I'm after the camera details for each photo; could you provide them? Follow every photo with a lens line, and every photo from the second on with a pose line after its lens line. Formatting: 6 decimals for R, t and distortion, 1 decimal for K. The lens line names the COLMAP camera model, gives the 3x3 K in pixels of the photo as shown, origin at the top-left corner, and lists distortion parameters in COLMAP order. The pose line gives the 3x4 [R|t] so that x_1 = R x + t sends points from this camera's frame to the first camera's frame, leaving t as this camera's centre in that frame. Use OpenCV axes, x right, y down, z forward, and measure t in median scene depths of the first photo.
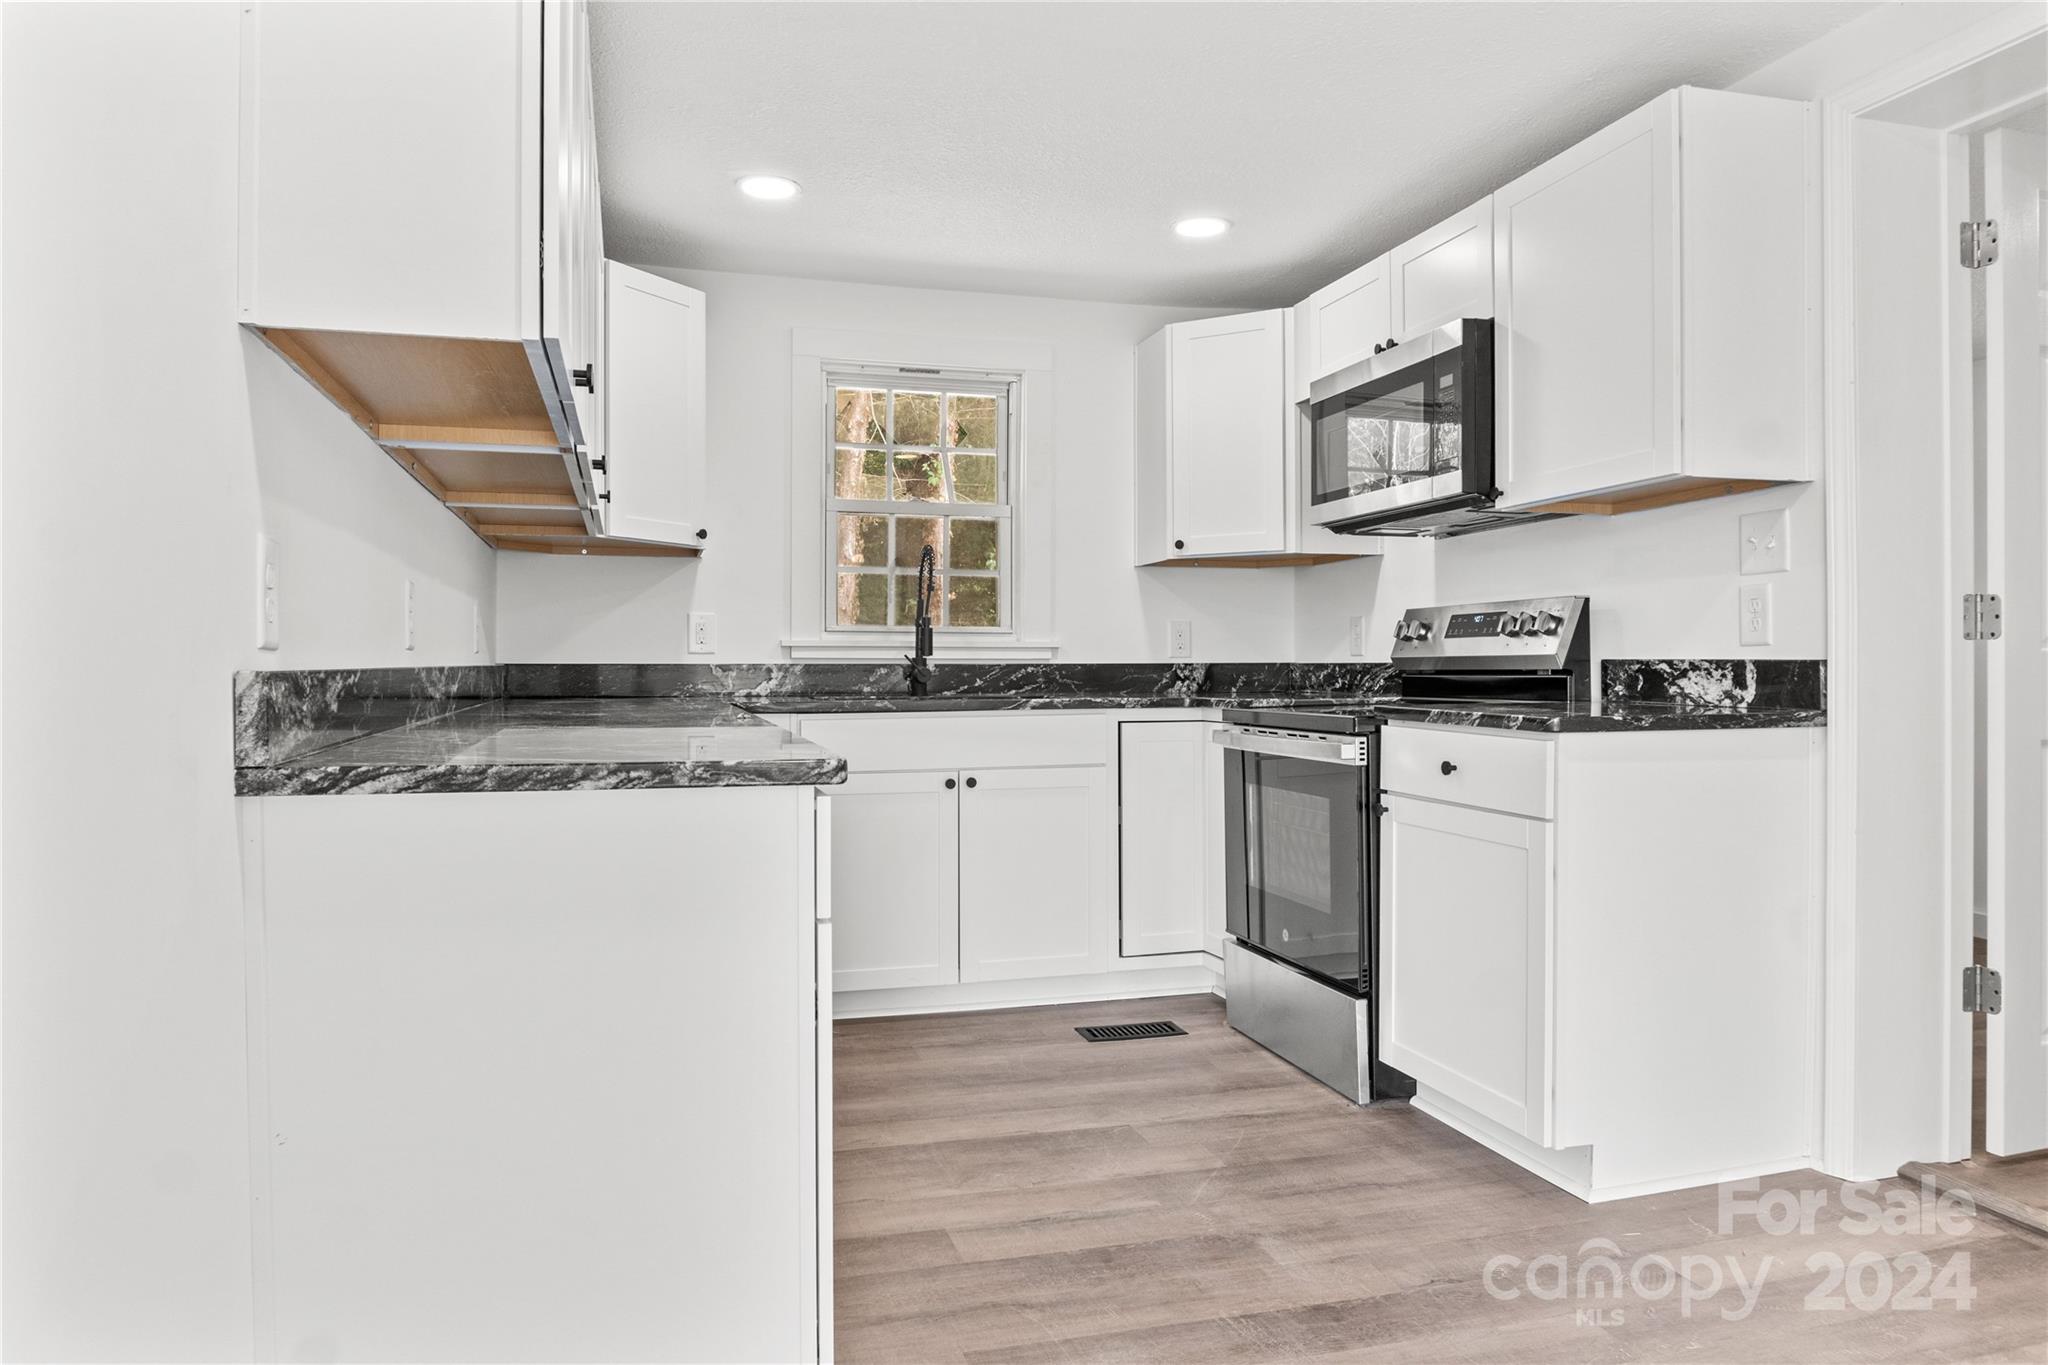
lens RADIAL K [[1415.6, 0, 1037.3], [0, 1415.6, 674.3], [0, 0, 1]] dist [-0.005567, -0.018631]
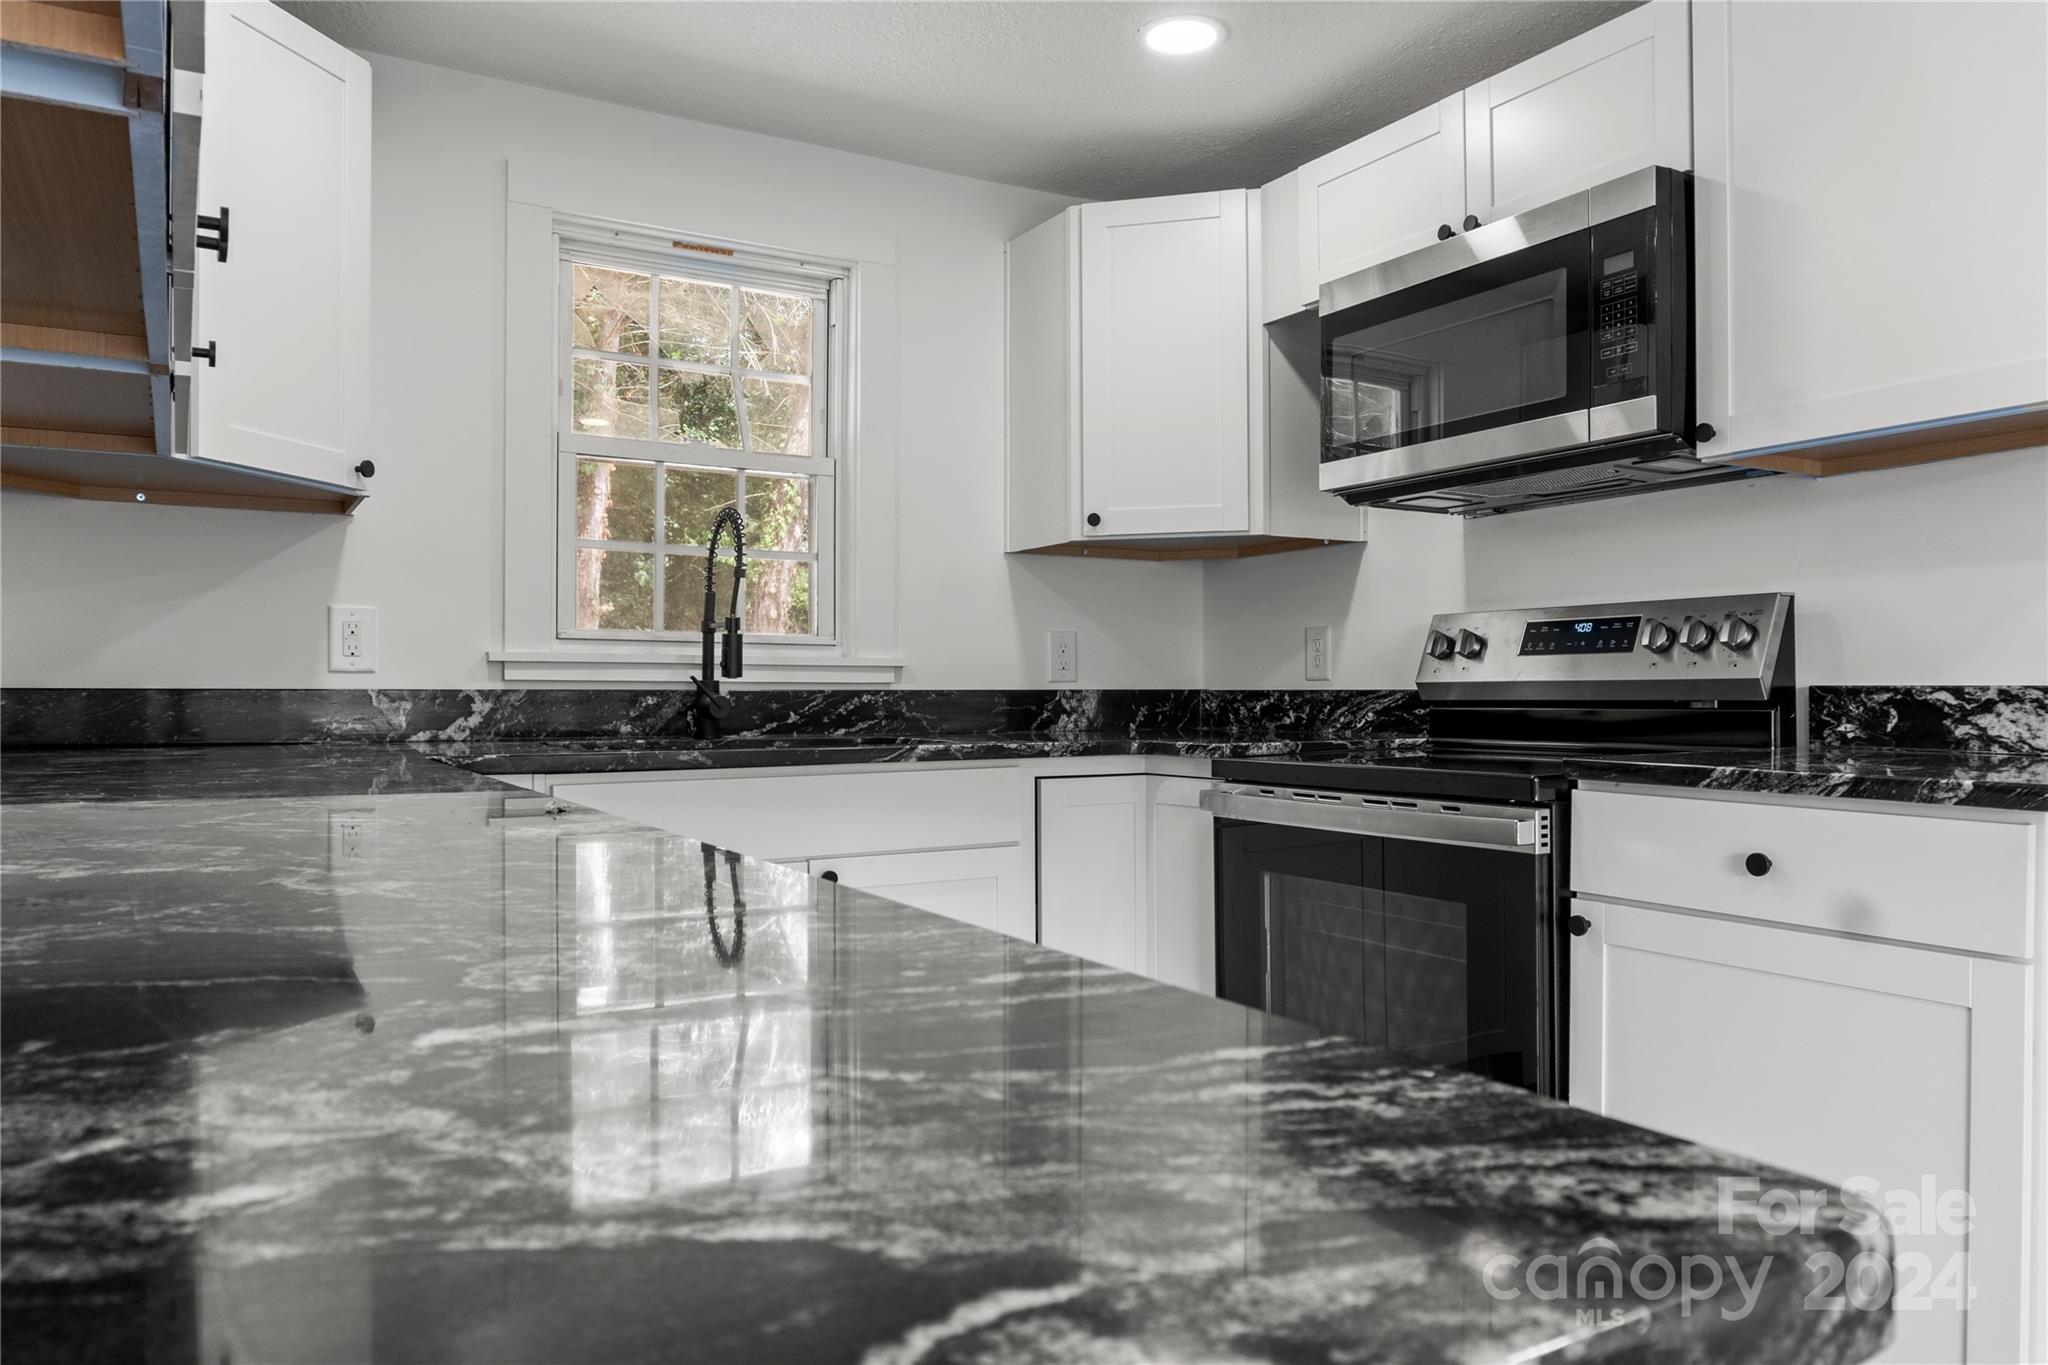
lens RADIAL K [[1415.6, 0, 1004.7], [0, 1415.6, 687.5], [0, 0, 1]] dist [-0.005567, -0.018631]
pose [[0.967522, 0.002788, 0.252773, -0.127058], [-0.000358, 0.999953, -0.009659, -0.002465], [-0.252788, 0.009255, 0.967477, 0.363082]]
